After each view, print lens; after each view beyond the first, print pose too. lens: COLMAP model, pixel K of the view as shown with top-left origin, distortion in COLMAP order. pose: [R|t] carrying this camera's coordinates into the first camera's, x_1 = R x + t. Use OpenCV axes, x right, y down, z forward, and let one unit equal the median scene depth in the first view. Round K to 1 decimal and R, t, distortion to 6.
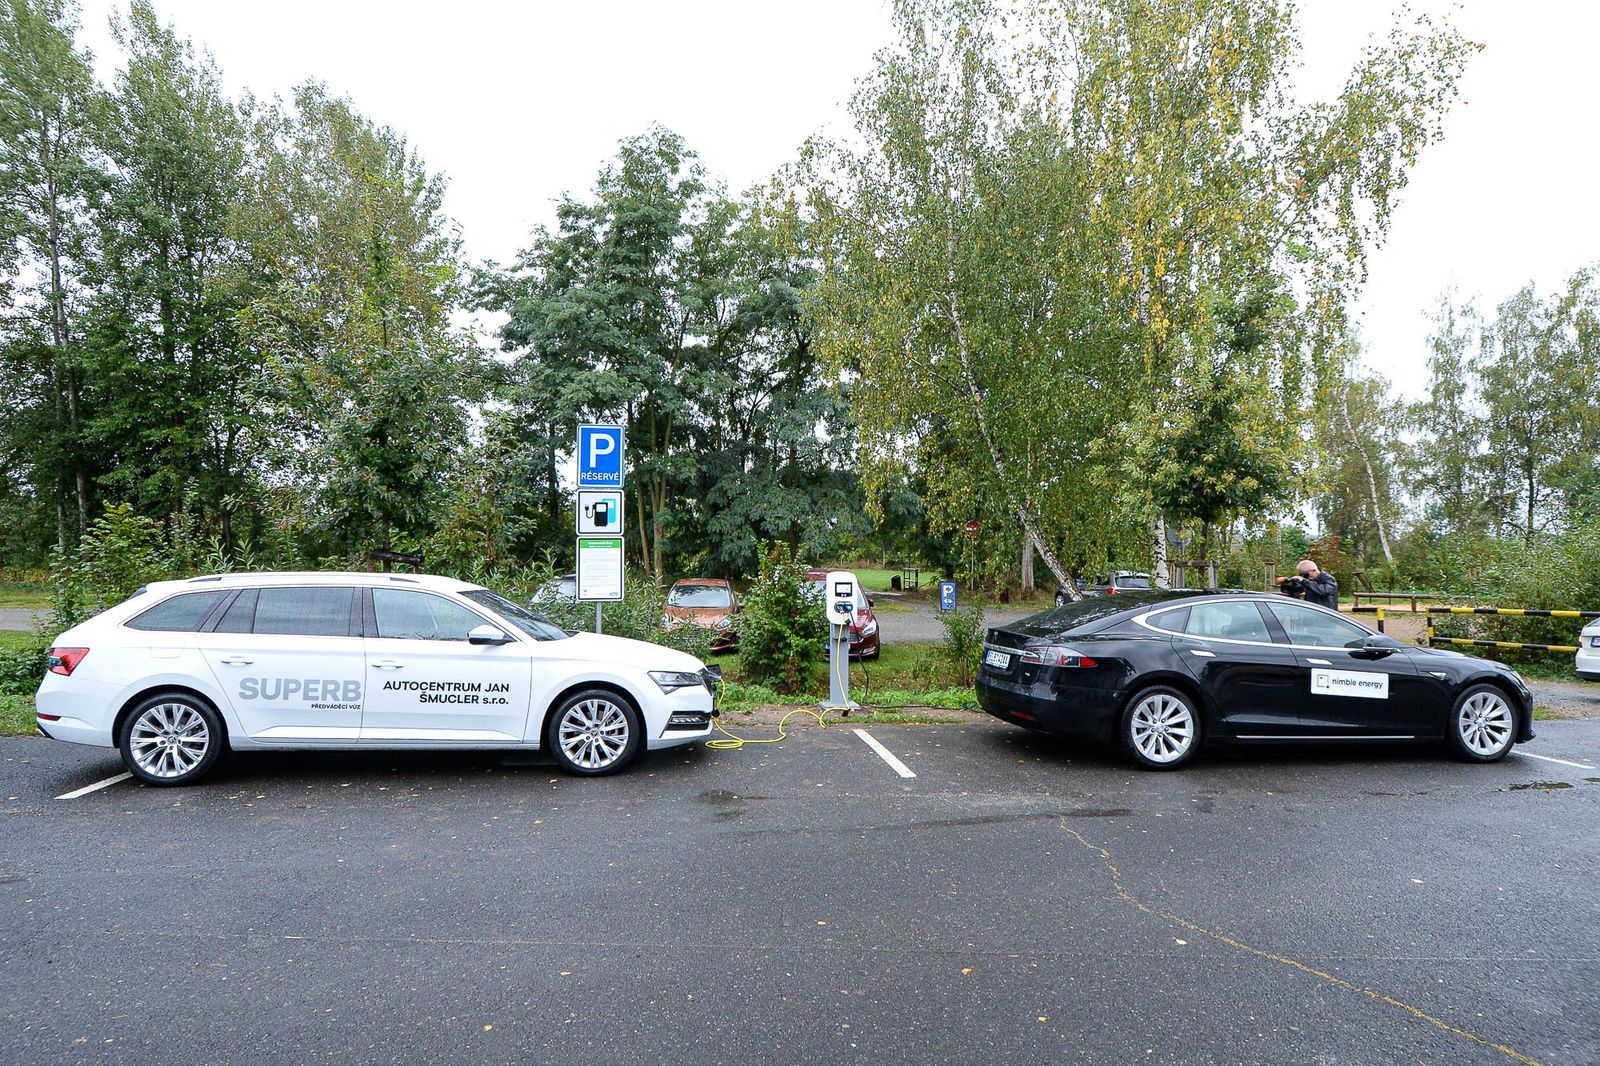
lens RADIAL K [[830.0, 0, 800.0], [0, 830.0, 533.0], [0, 0, 1]] dist [0.022317, -0.026599]
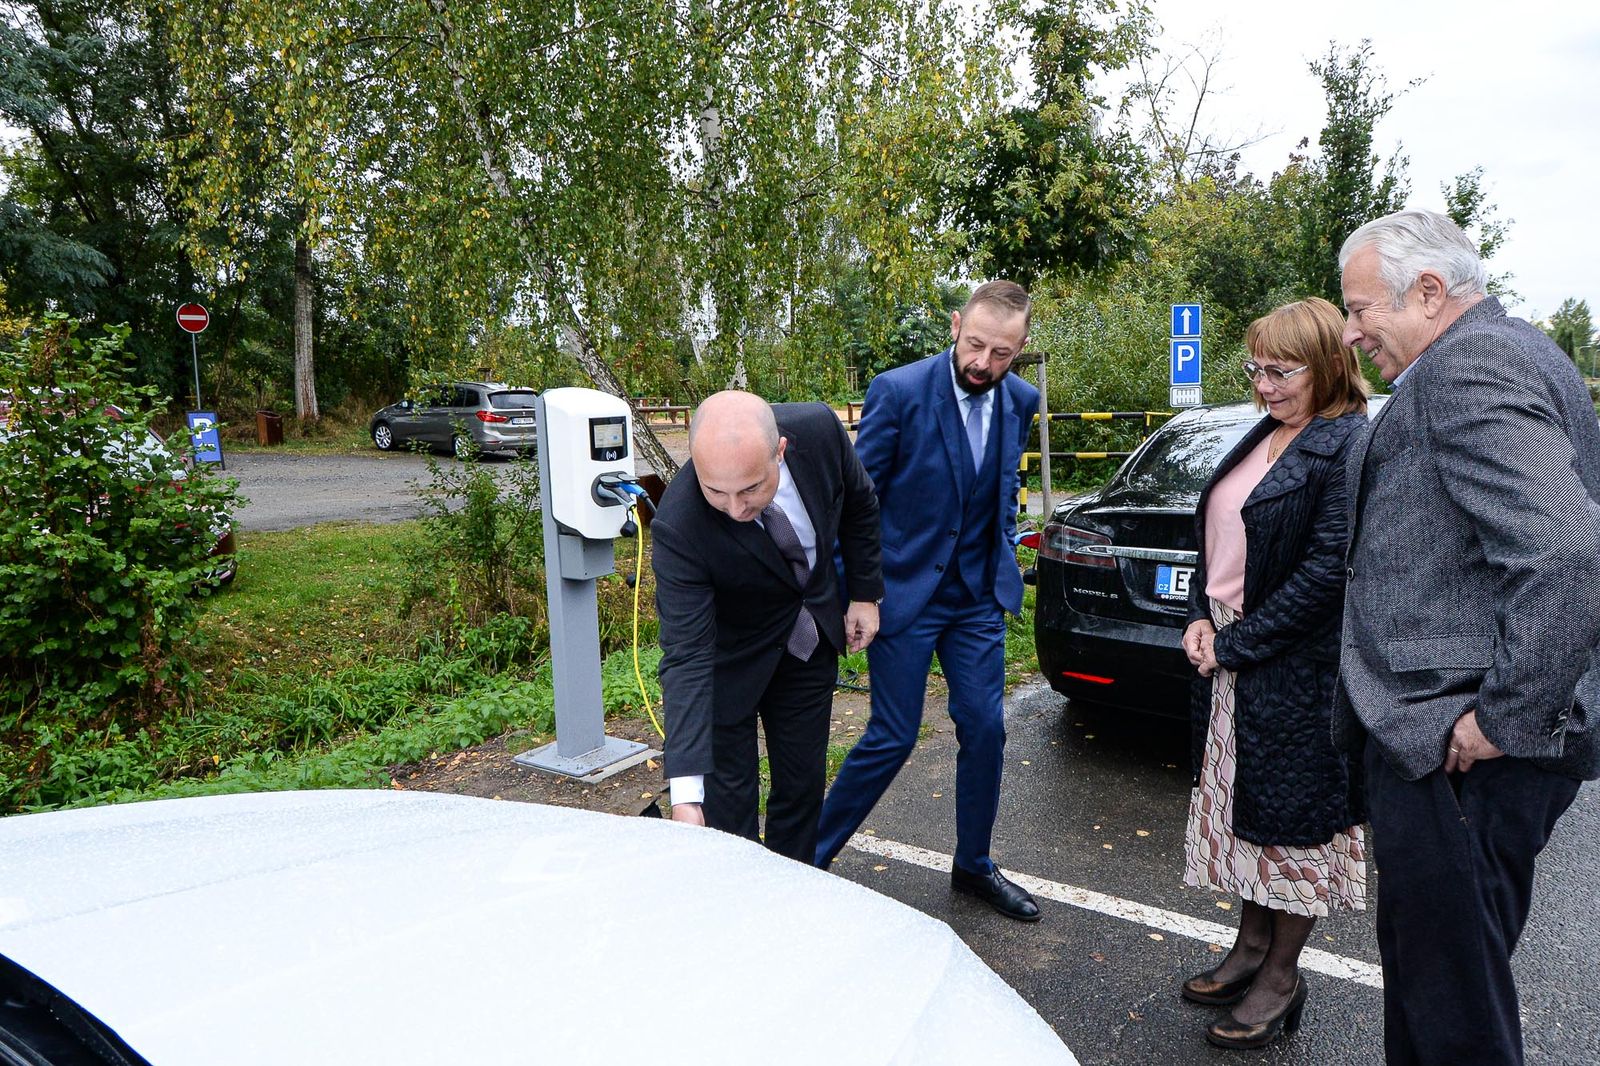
lens RADIAL K [[1088.8, 0, 800.0], [0, 1088.8, 533.0], [0, 0, 1]] dist [-0.000194, -0.003202]
pose [[0.685677, -0.122653, 0.717498, -0.067839], [-0.006586, 0.984616, 0.174610, 0.008337], [-0.727876, -0.124451, 0.674321, 0.192128]]
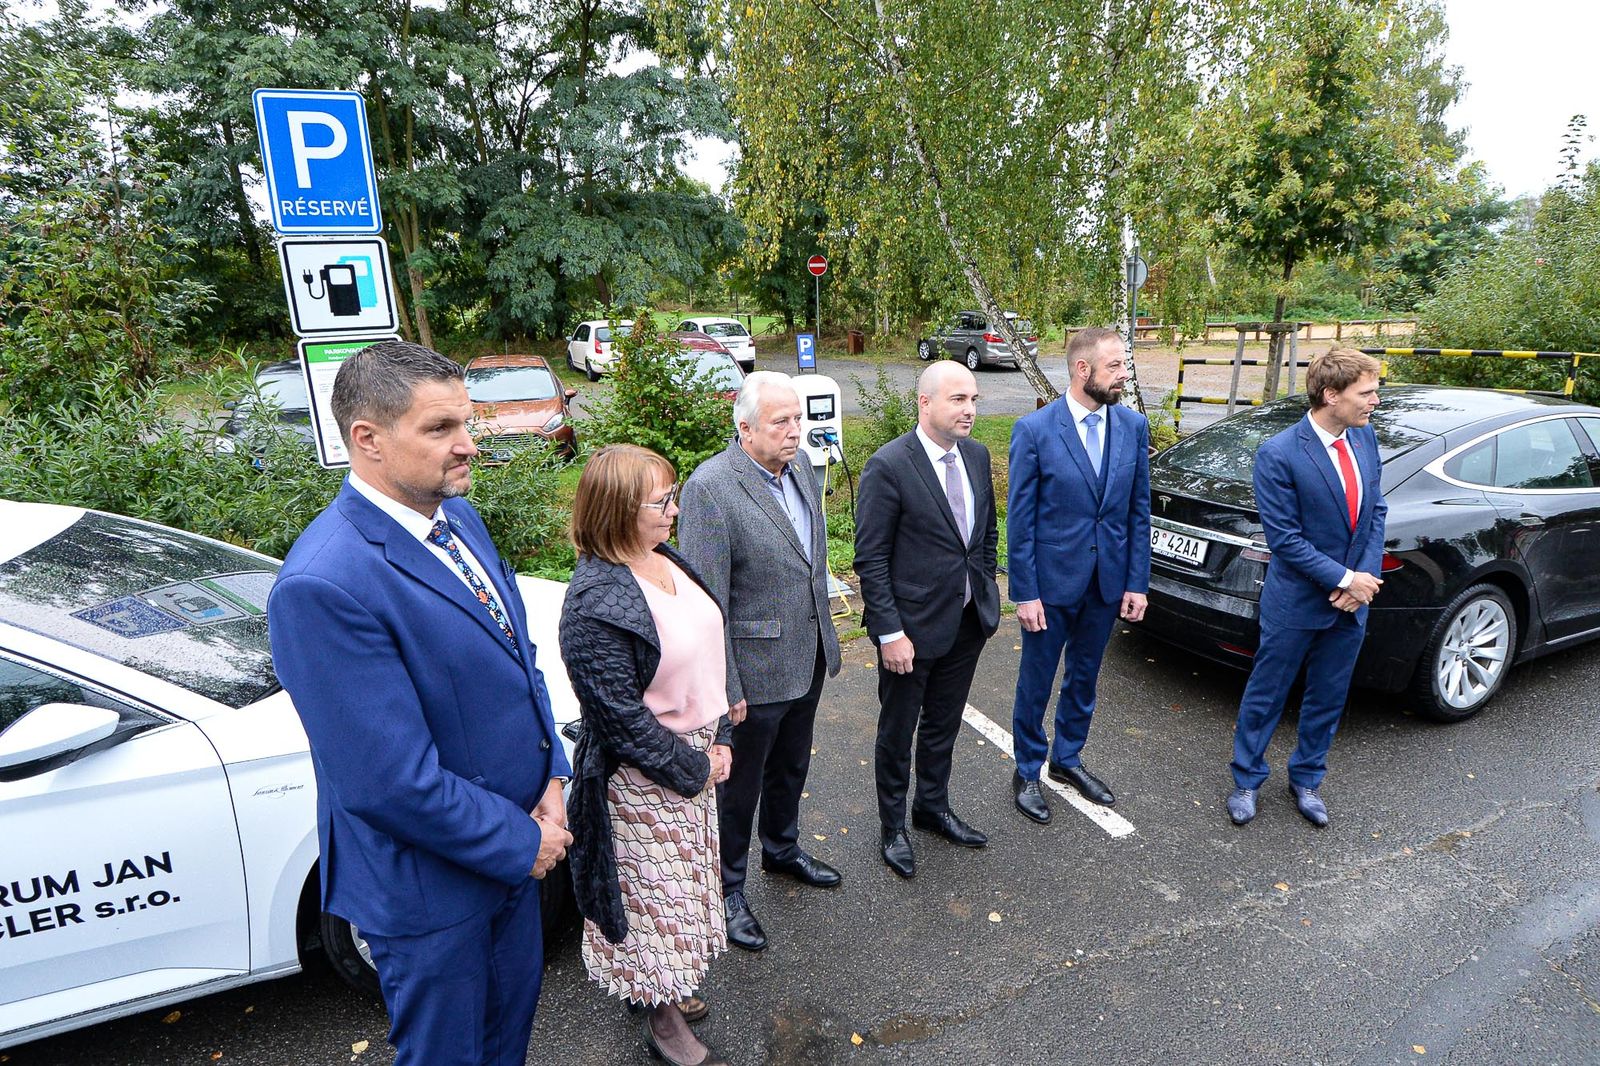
lens RADIAL K [[863.3, 0, 830.7], [0, 863.3, 516.9], [0, 0, 1]] dist [0.019824, -0.031788]
pose [[0.961929, -0.101423, 0.253784, -0.031786], [0.026185, 0.958521, 0.283816, -0.009493], [-0.272043, -0.266365, 0.924685, 0.124686]]
